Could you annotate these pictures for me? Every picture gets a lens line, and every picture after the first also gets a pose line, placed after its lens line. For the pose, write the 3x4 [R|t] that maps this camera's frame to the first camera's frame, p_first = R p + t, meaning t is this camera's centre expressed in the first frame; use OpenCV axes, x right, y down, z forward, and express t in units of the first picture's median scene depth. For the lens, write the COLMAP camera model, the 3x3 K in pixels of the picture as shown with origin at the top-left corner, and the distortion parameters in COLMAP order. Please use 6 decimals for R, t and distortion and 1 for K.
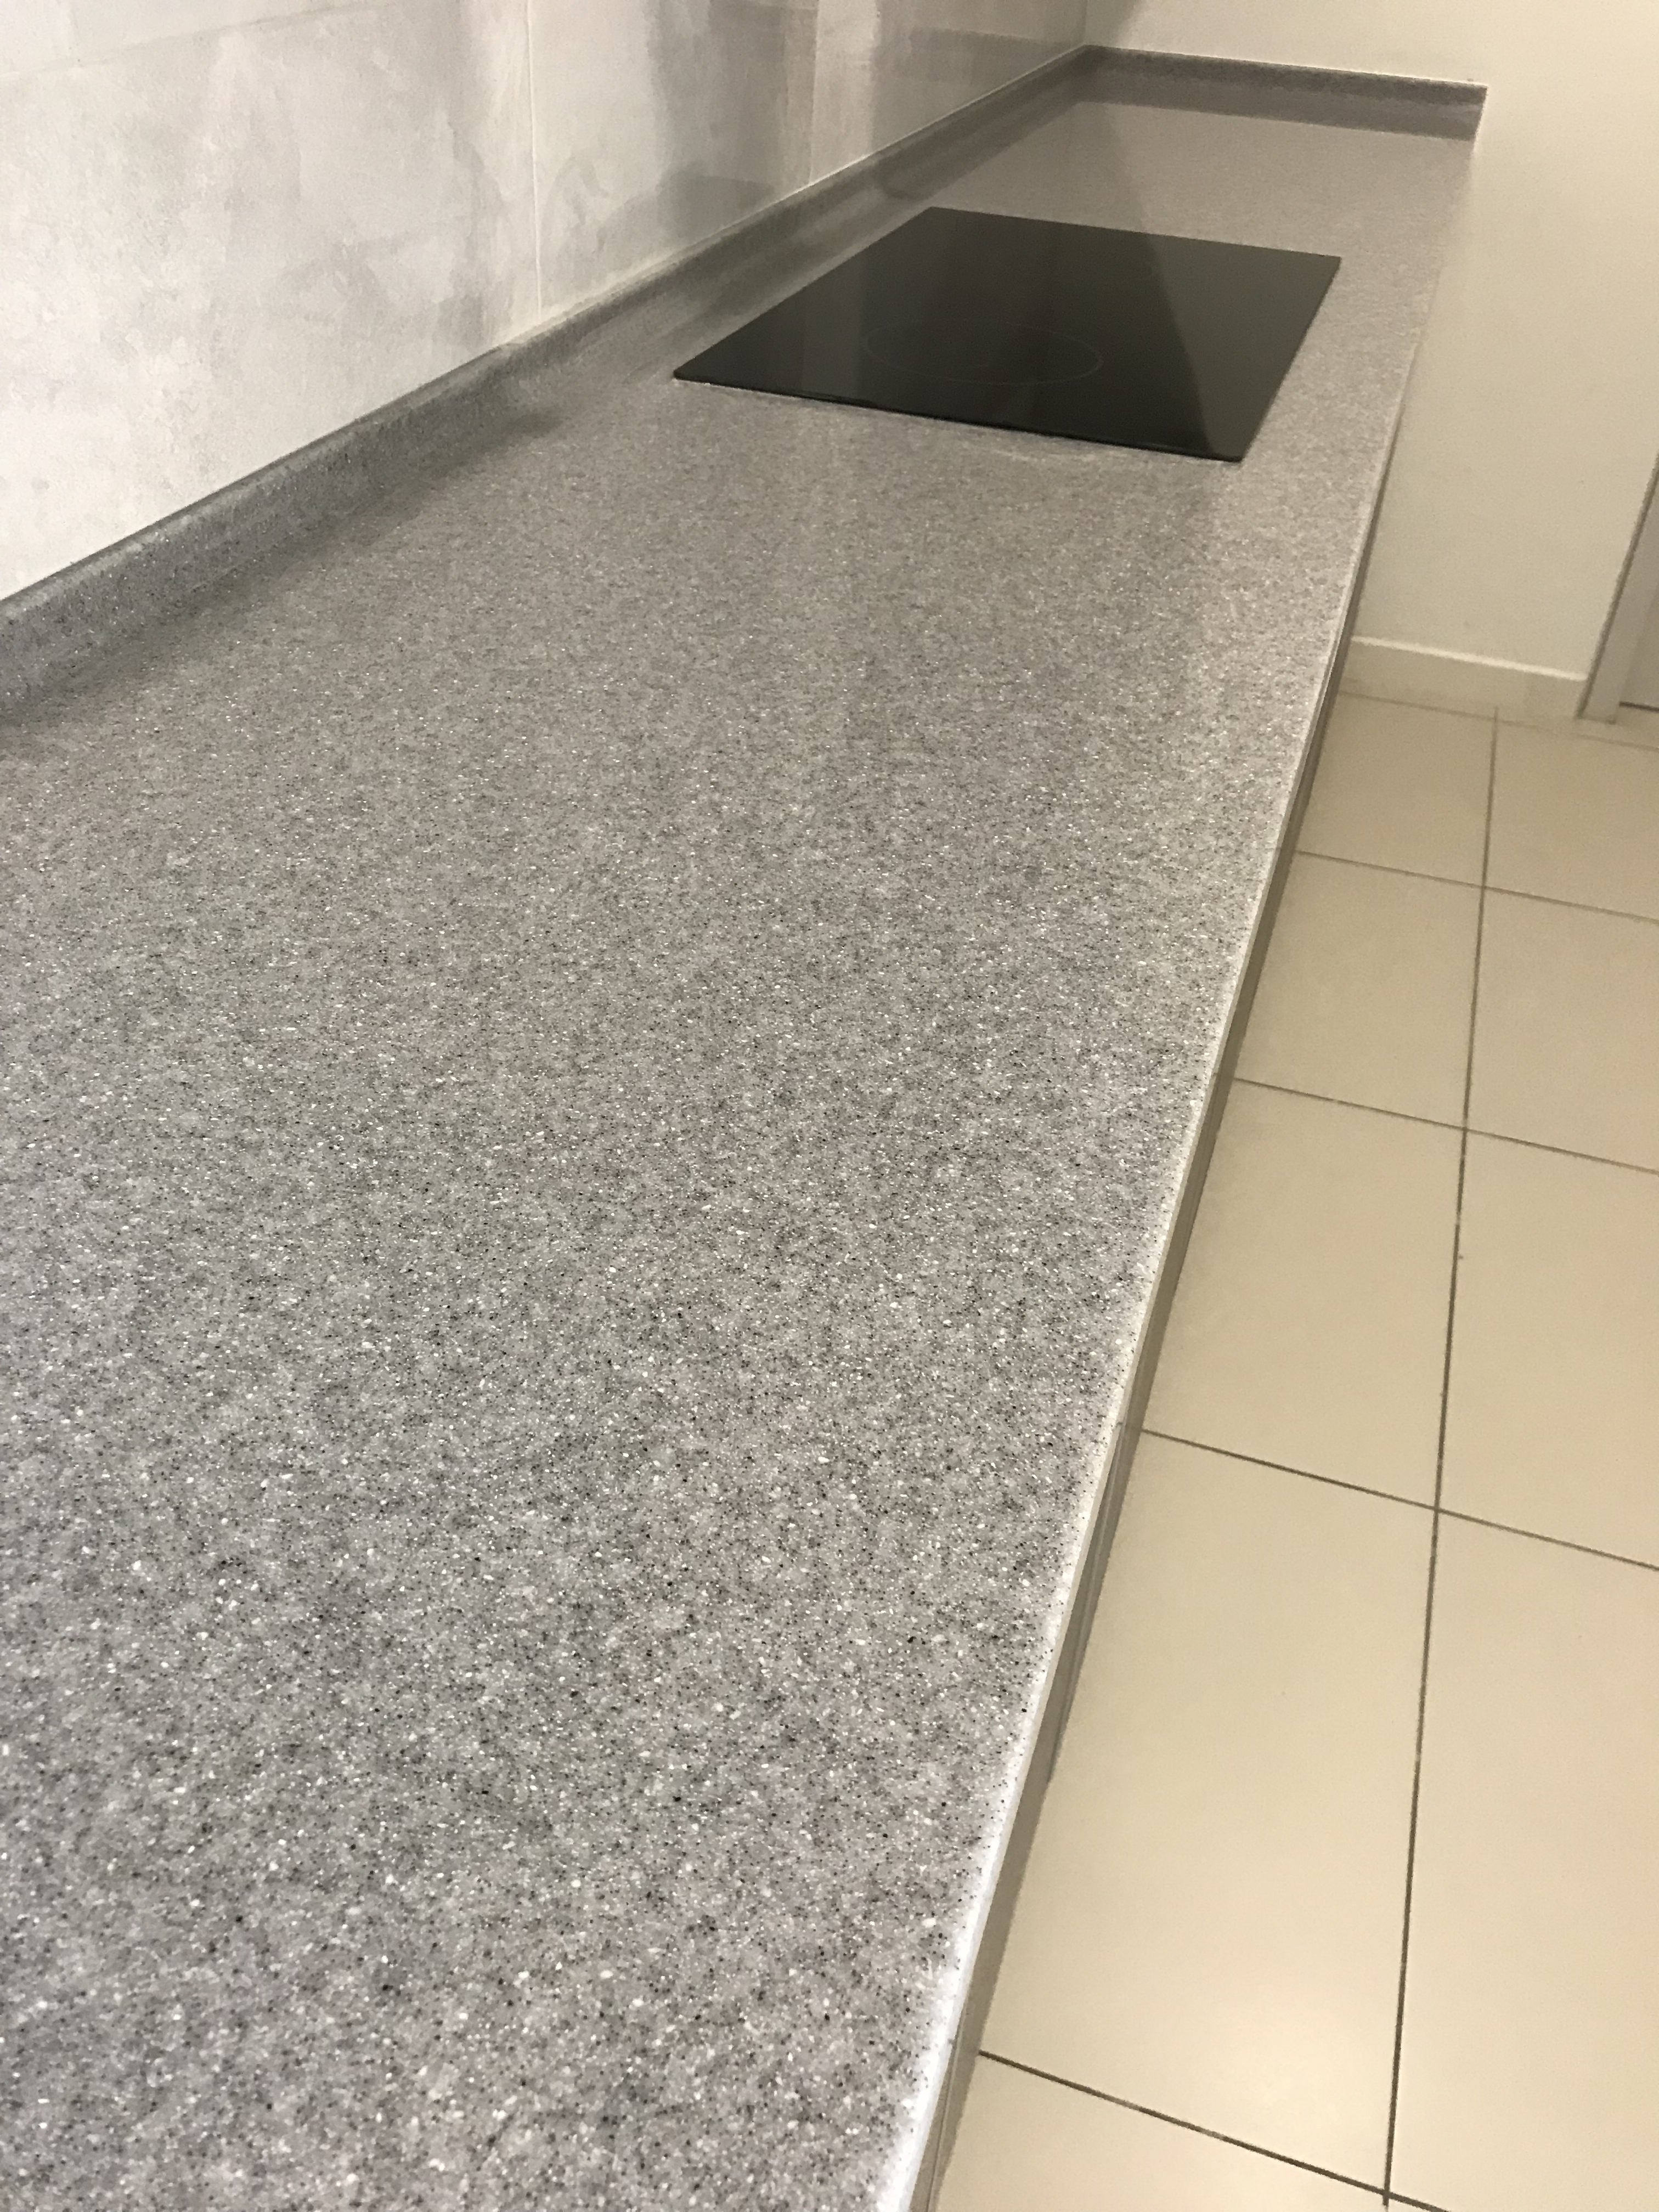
lens RADIAL K [[1814.0, 0, 837.6], [0, 1814.0, 1070.3], [0, 0, 1]] dist [0.032013, -0.014816]
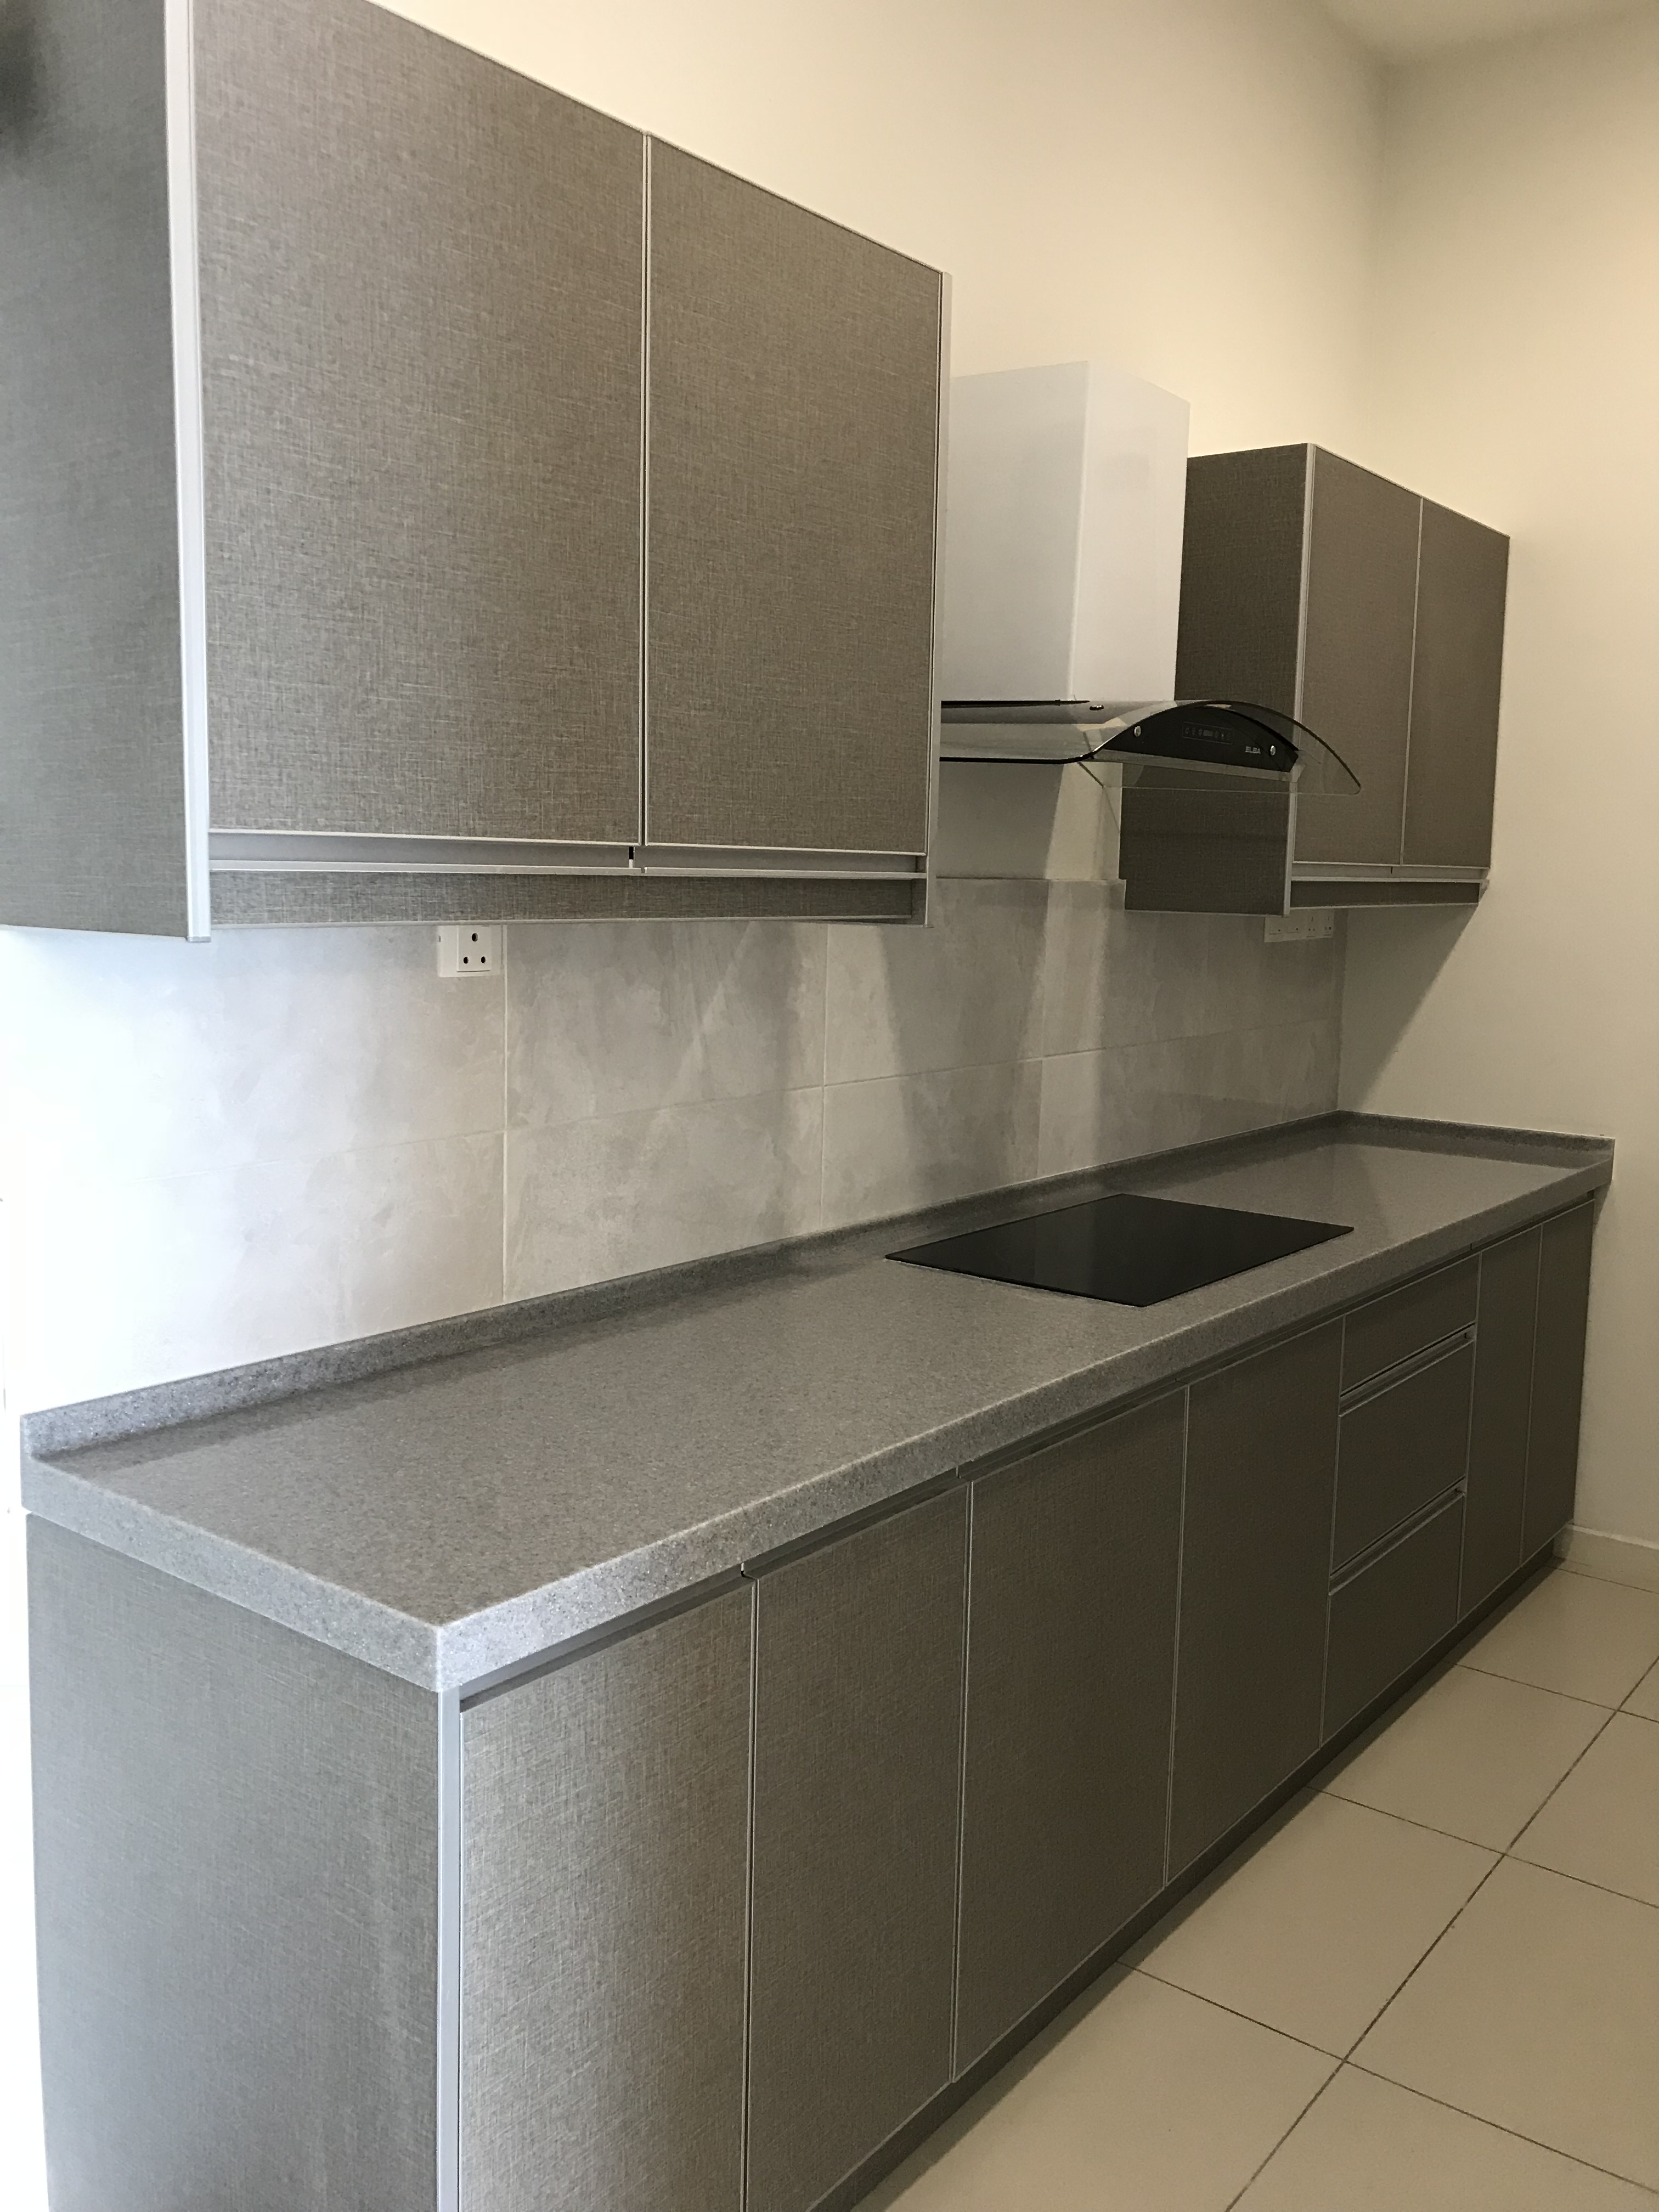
lens RADIAL K [[1814.0, 0, 837.6], [0, 1814.0, 1070.3], [0, 0, 1]] dist [0.032013, -0.014816]
pose [[0.938144, 0.003335, -0.346228, 0.621021], [-0.176573, 0.864763, -0.470114, 0.431810], [0.297838, 0.502169, 0.811861, -0.813167]]
